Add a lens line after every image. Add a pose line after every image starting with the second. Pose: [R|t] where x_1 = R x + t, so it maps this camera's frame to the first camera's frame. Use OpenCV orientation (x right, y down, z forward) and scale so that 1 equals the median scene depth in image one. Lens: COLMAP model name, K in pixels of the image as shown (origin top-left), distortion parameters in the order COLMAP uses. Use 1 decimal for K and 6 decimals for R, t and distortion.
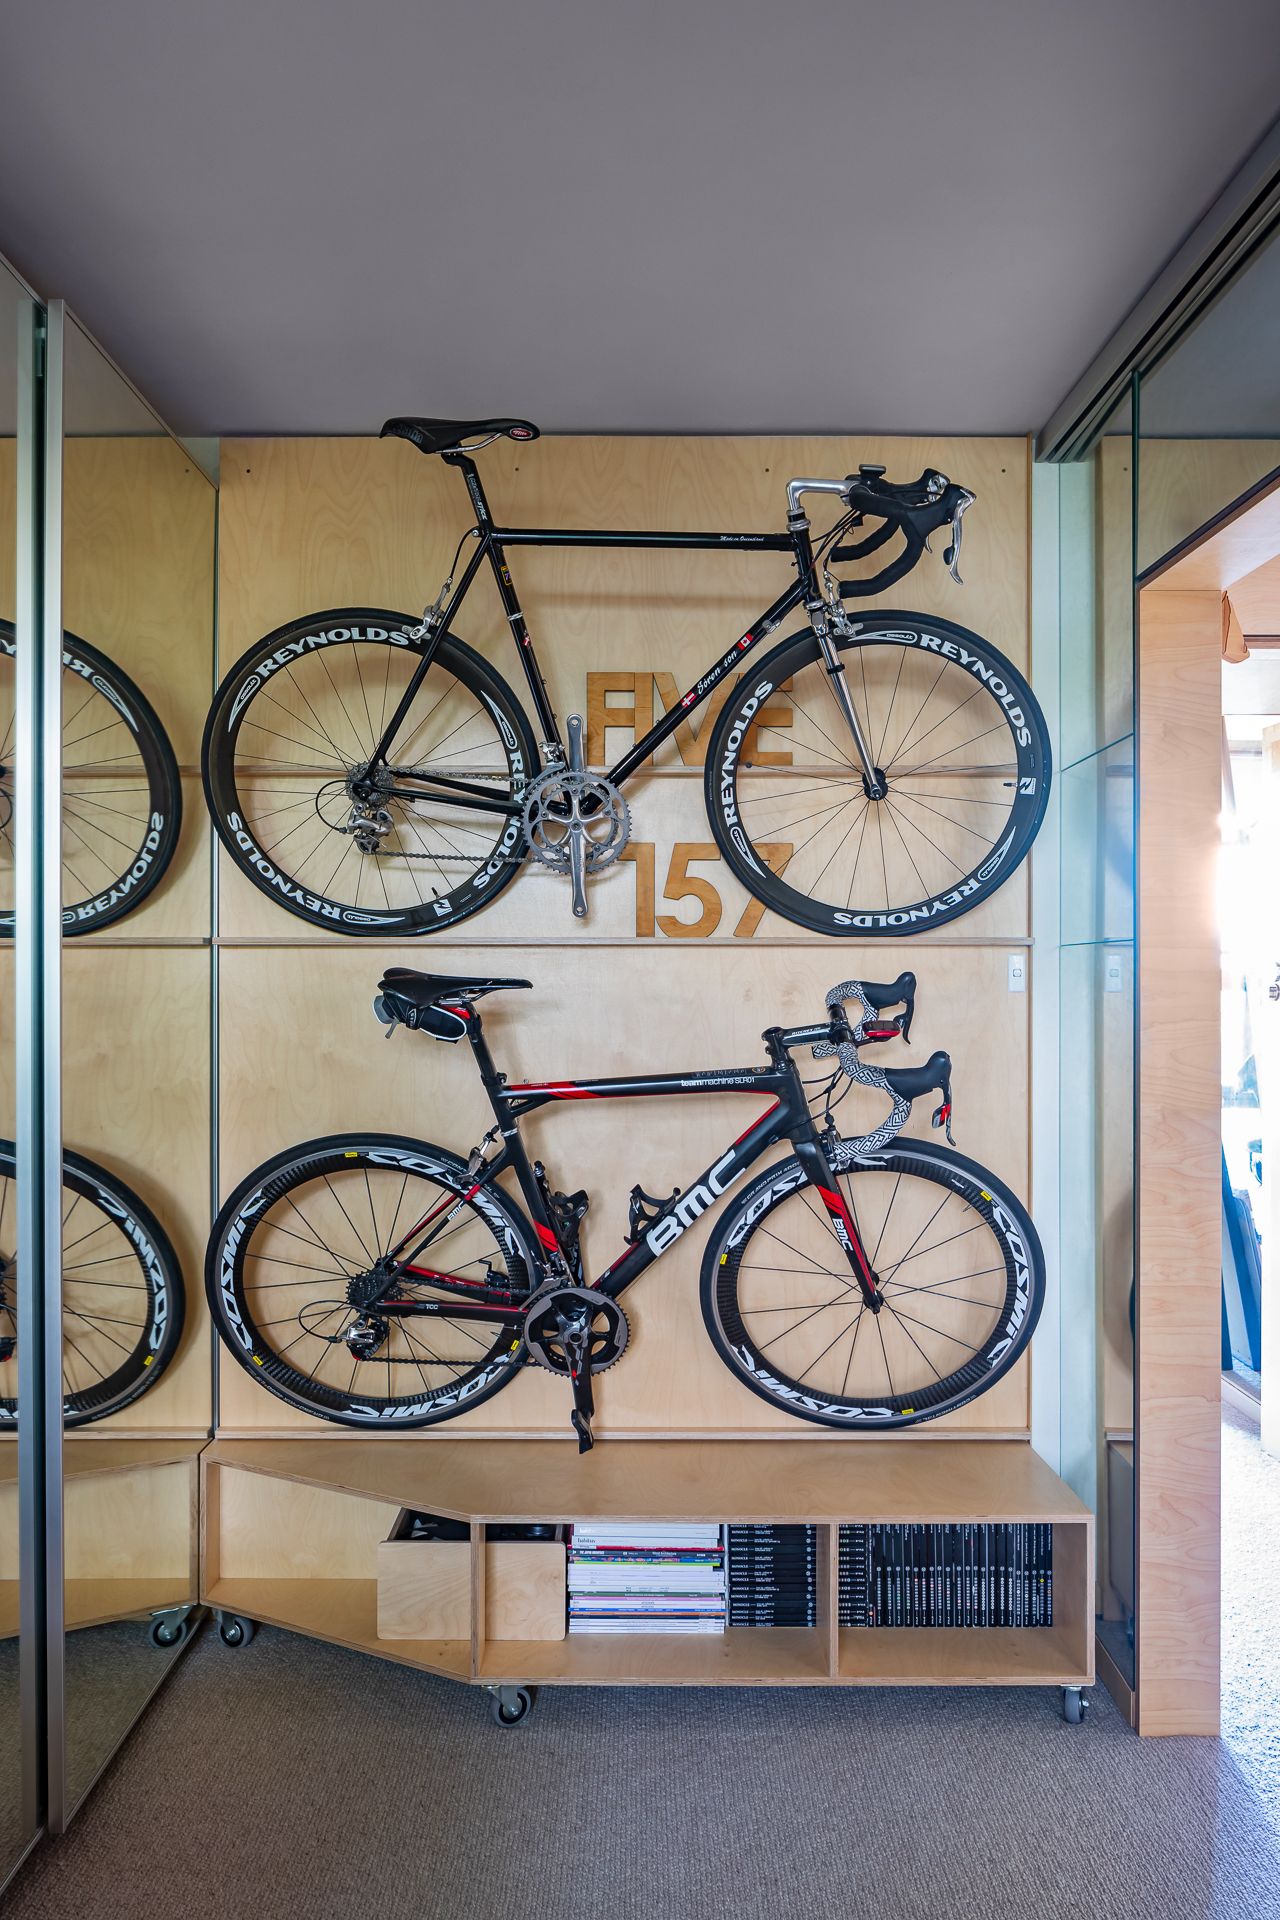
lens RADIAL K [[1279.3, 0, 635.5], [0, 1279.3, 968.5], [0, 0, 1]] dist [-0.008766, -0.000499]
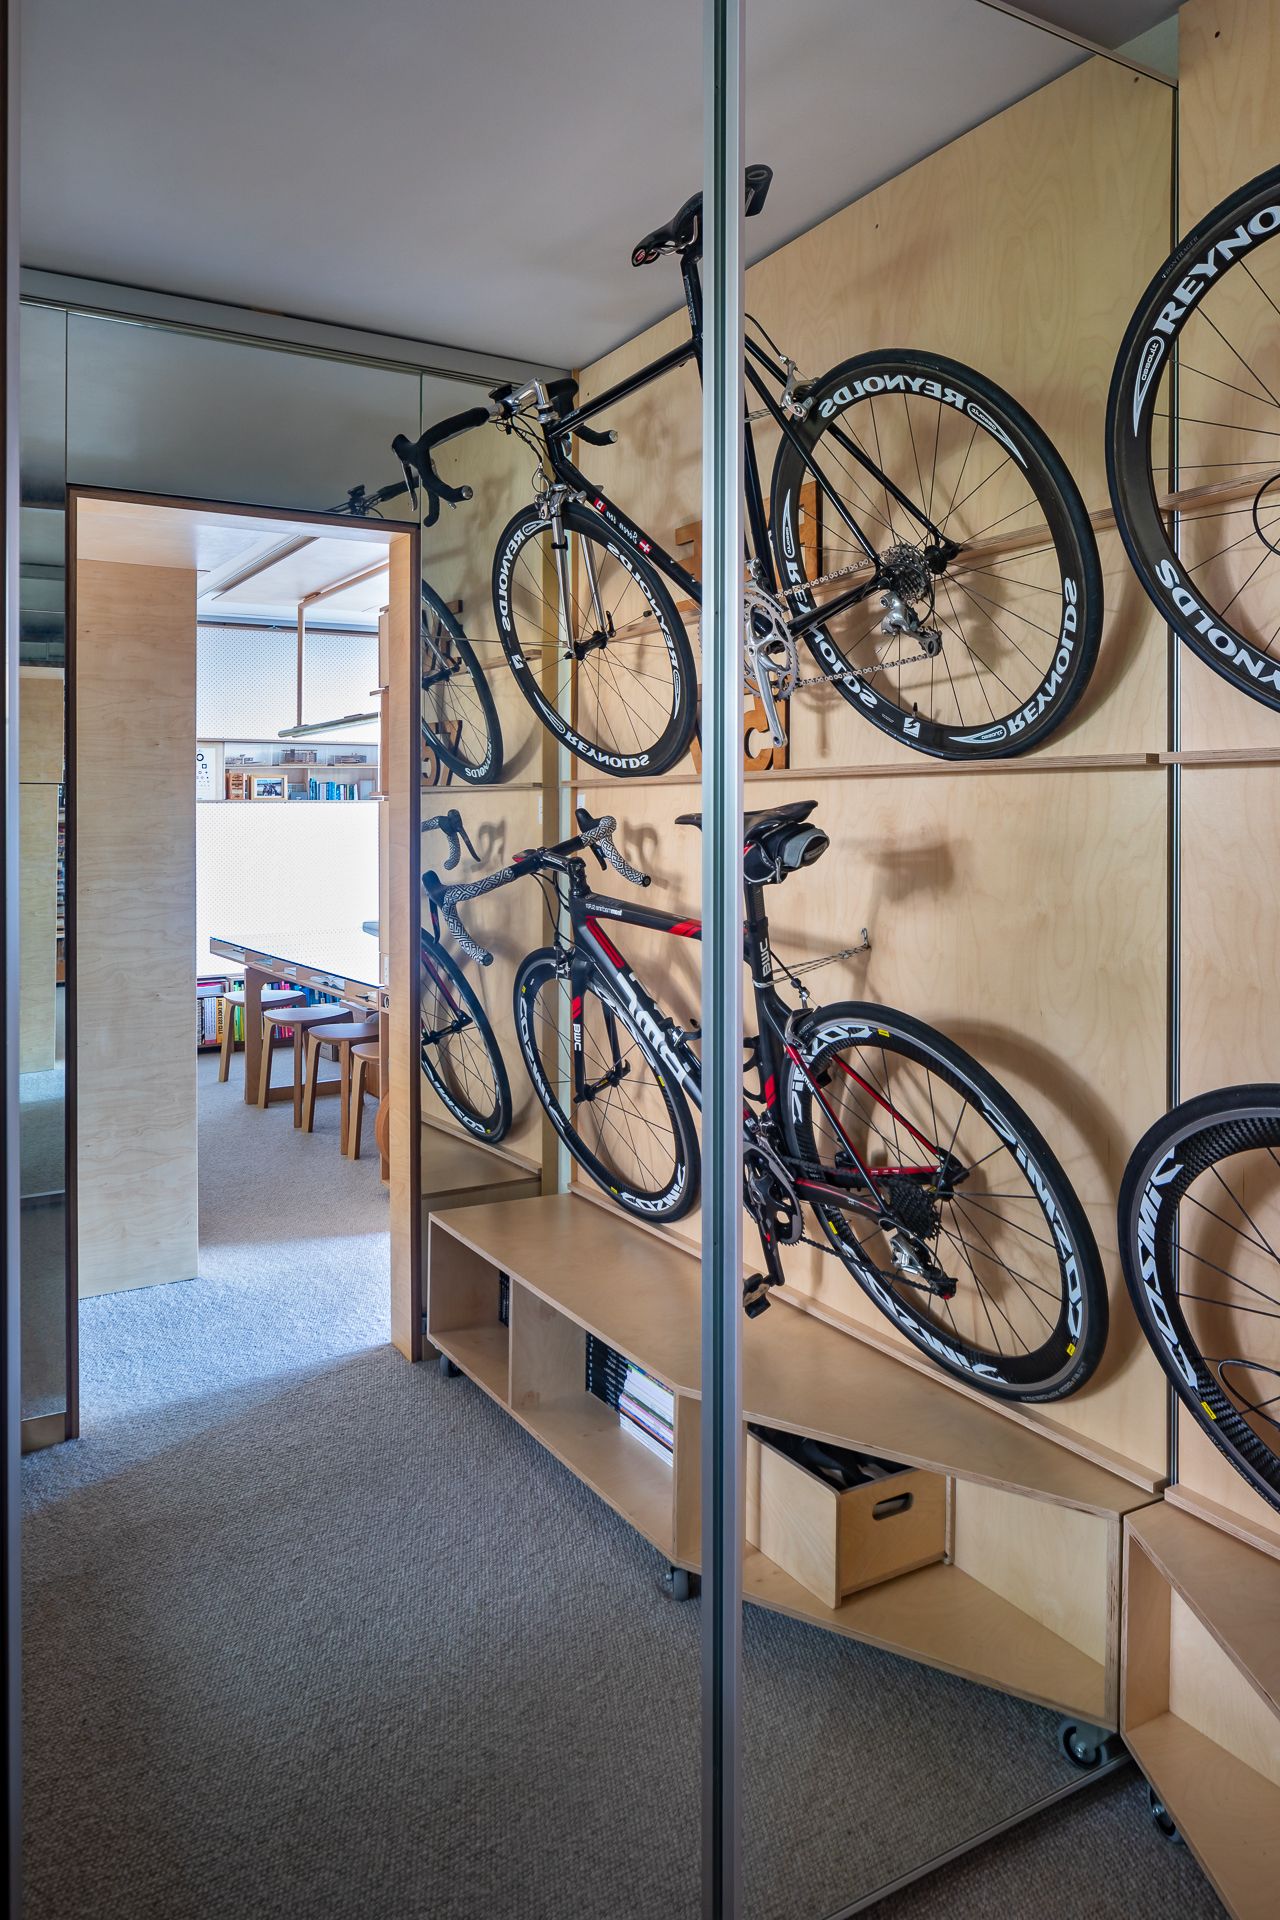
lens RADIAL K [[1305.0, 0, 576.5], [0, 1305.0, 802.8], [0, 0, 1]] dist [-0.002246, -0.003076]
pose [[0.506433, -0.001631, -0.862278, 0.107078], [0.000935, 0.999999, -0.001342, 0.002701], [0.862279, -0.000127, 0.506434, 0.395540]]
